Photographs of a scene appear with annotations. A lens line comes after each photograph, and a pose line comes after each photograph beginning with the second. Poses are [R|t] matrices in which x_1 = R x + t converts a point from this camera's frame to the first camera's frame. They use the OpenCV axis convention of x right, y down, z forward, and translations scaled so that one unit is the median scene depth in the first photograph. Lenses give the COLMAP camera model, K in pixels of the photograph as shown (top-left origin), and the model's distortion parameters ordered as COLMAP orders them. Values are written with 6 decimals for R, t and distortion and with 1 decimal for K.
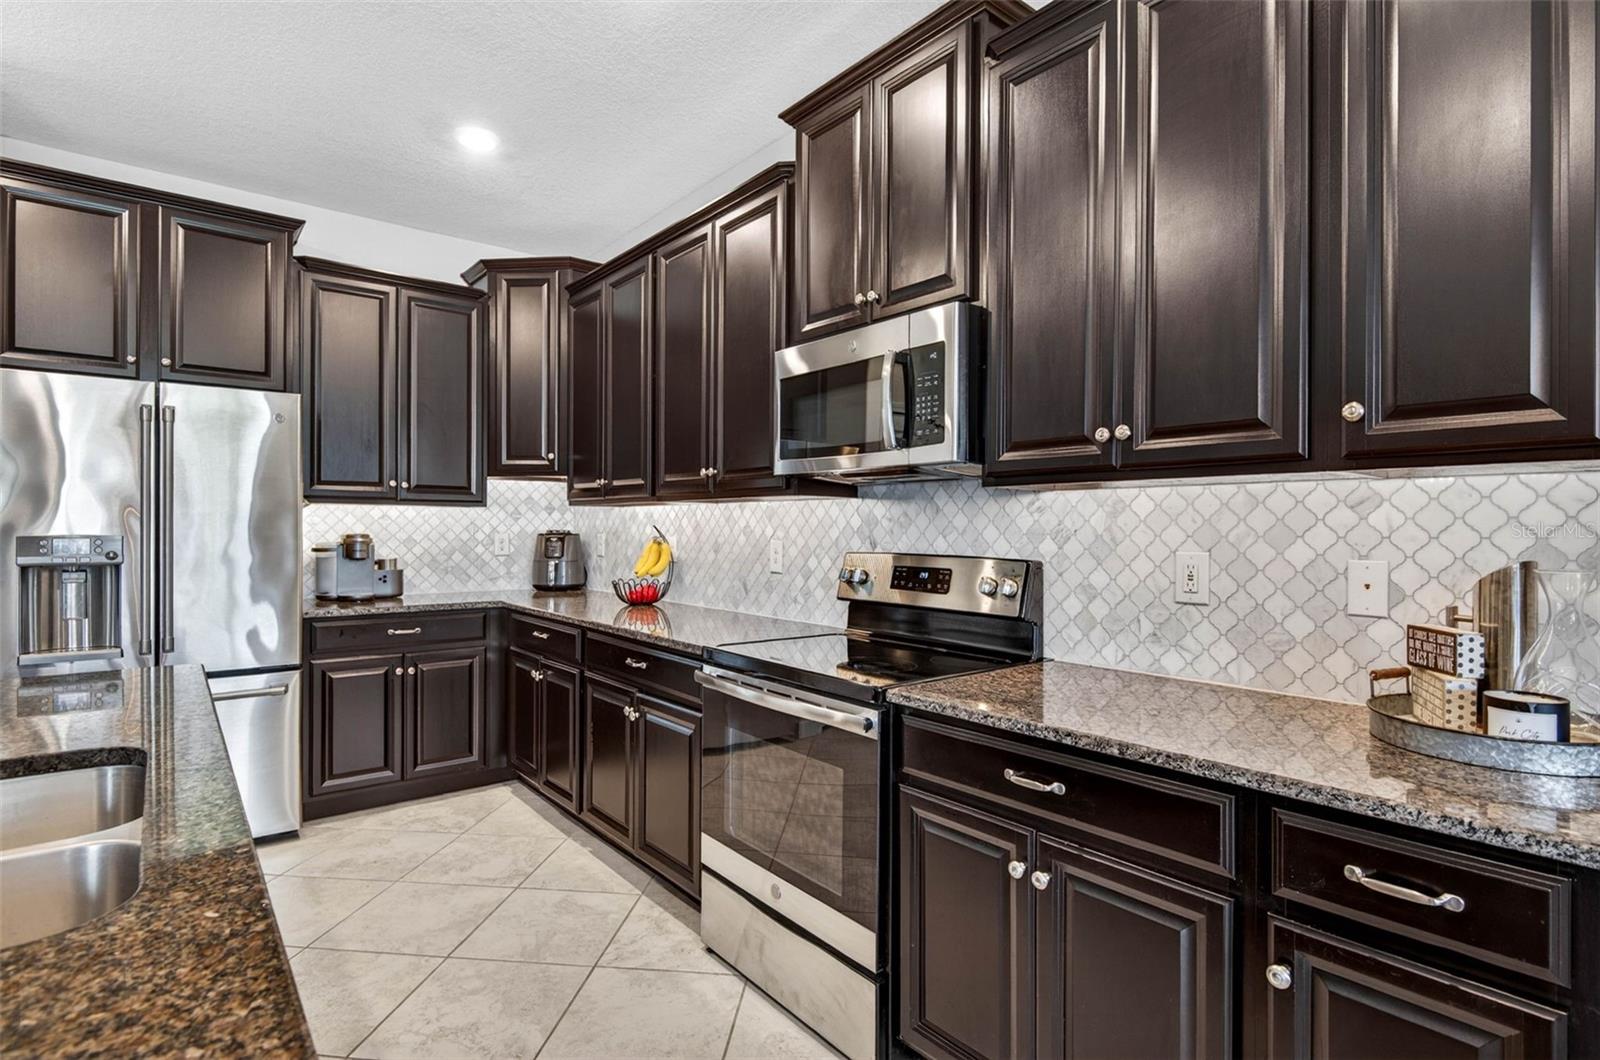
lens RADIAL K [[800.8, 0, 806.2], [0, 800.8, 525.5], [0, 0, 1]] dist [0.005822, -0.004235]
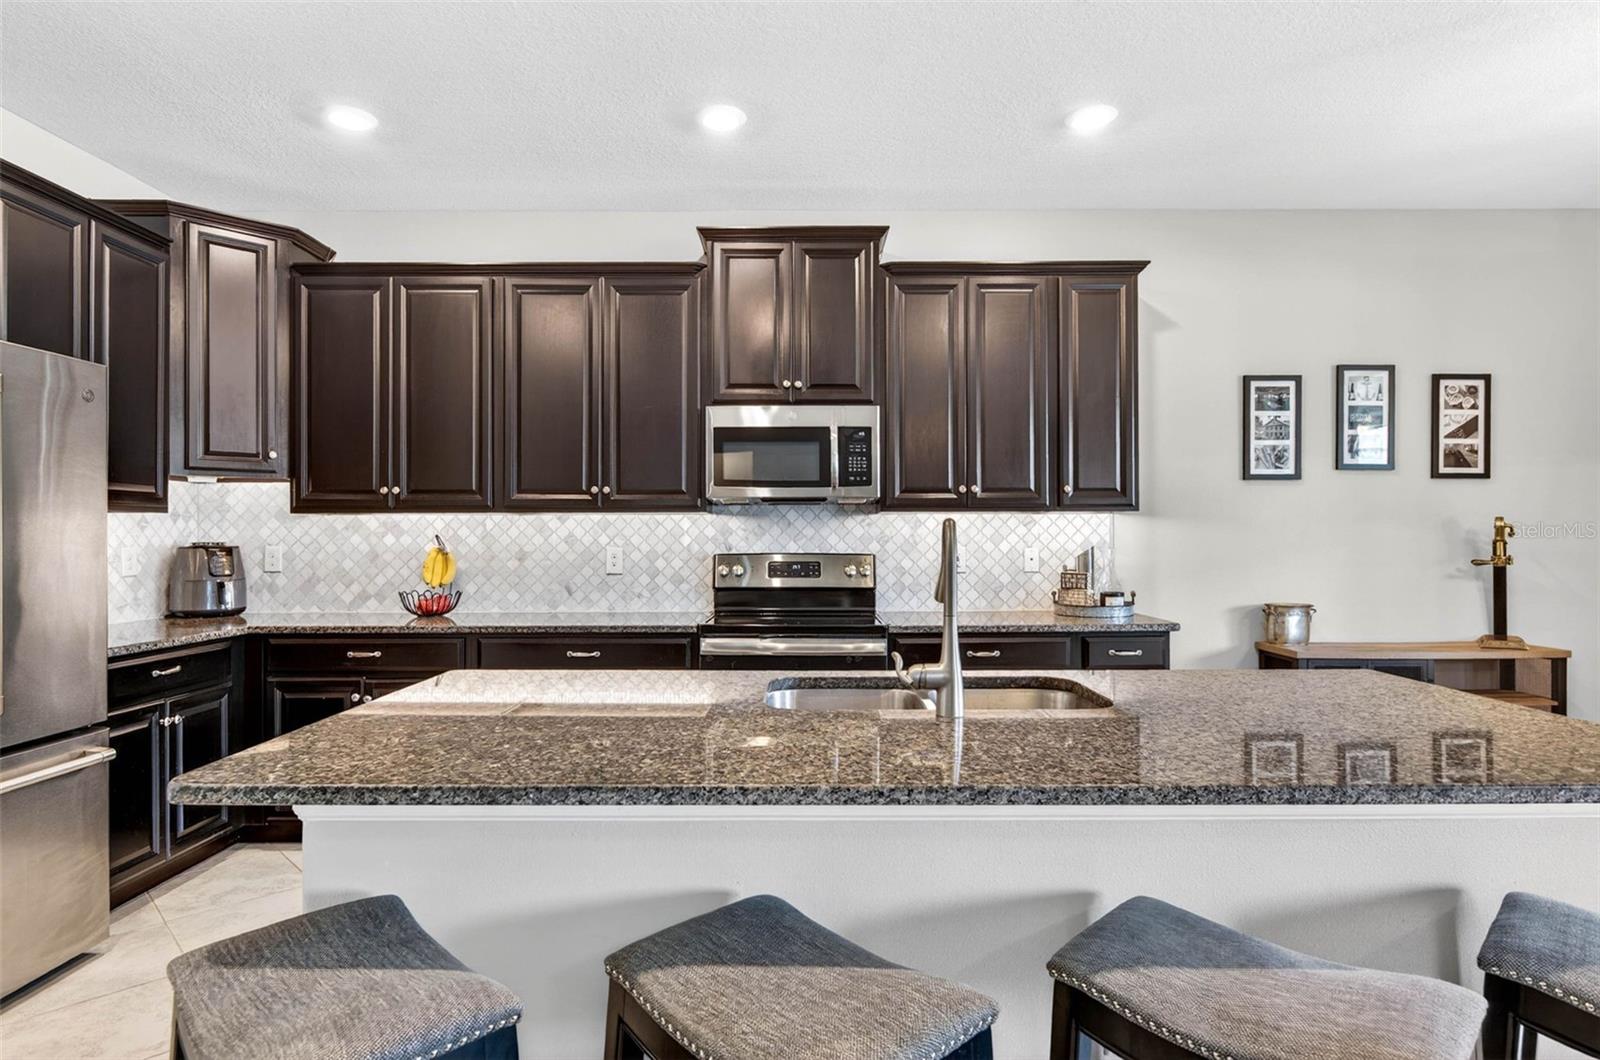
lens RADIAL K [[885.6, 0, 792.7], [0, 885.6, 536.6], [0, 0, 1]] dist [-0.000062, 0.001129]
pose [[0.630082, -0.004851, 0.776513, -1.090083], [0.003935, 0.999988, 0.003055, -0.000684], [-0.776518, 0.001130, 0.630093, -0.051936]]
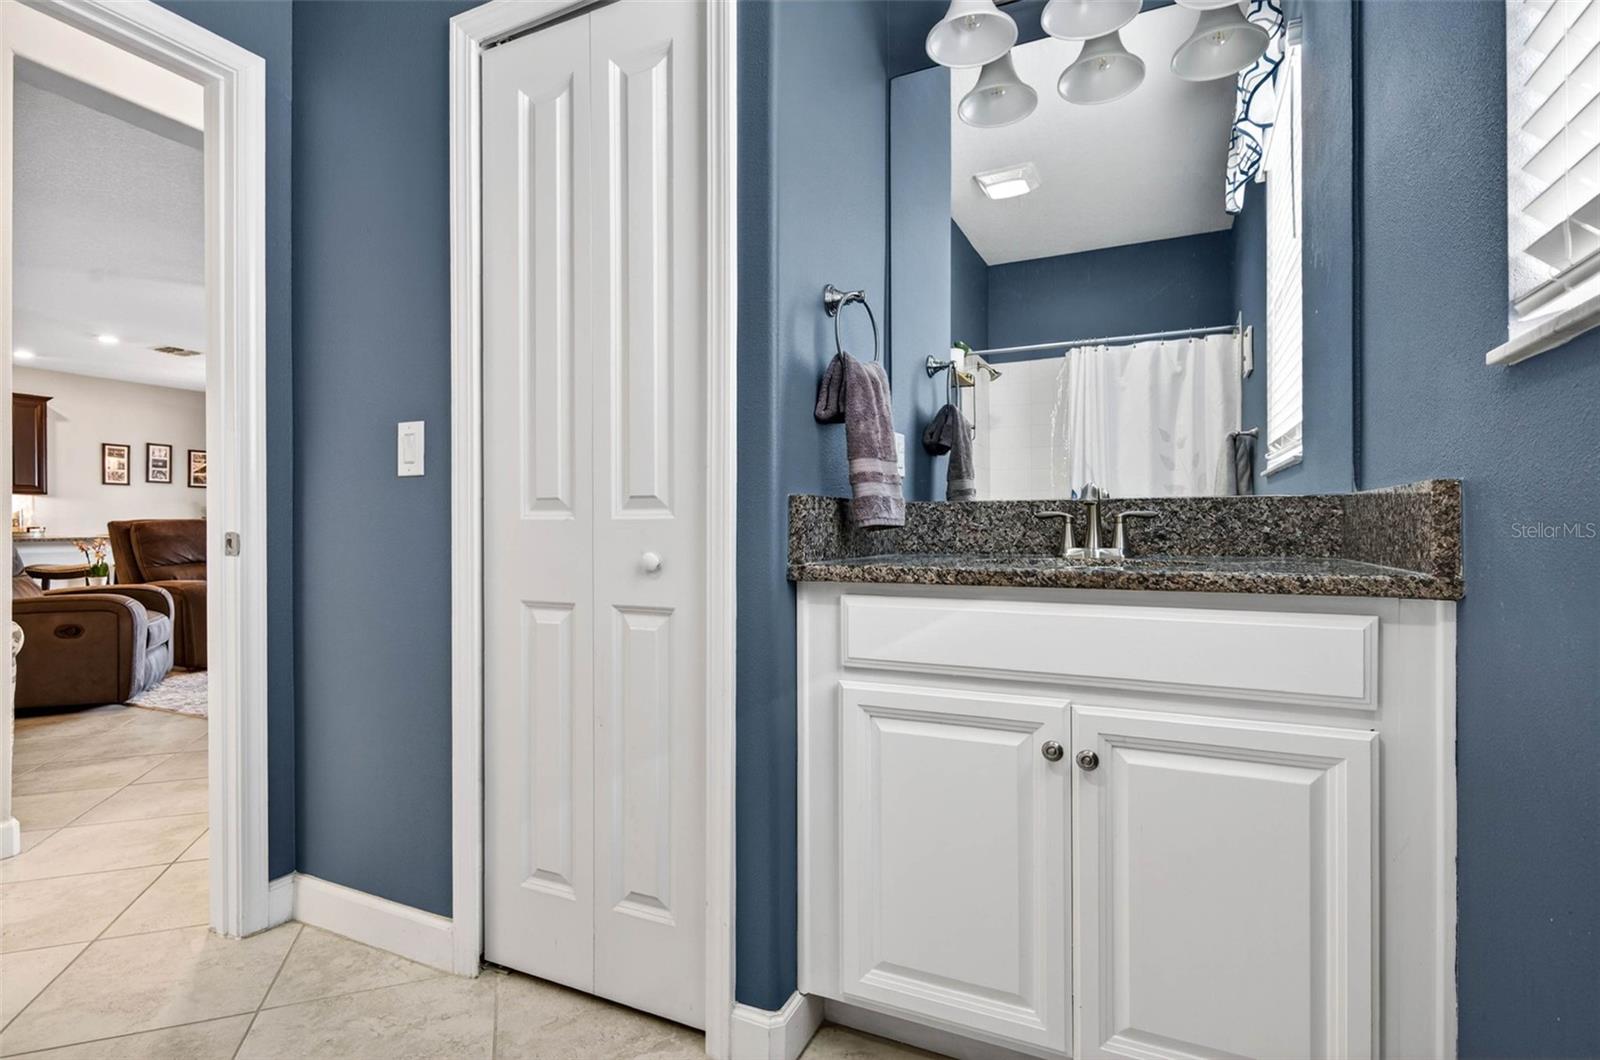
lens RADIAL K [[800.8, 0, 812.9], [0, 800.8, 530.3], [0, 0, 1]] dist [0.005822, -0.004235]
pose [[-0.409421, -0.006171, 0.912325, -4.033568], [-0.002302, 0.999981, 0.005731, 0.086566], [-0.912343, 0.000246, -0.409427, -1.146585]]
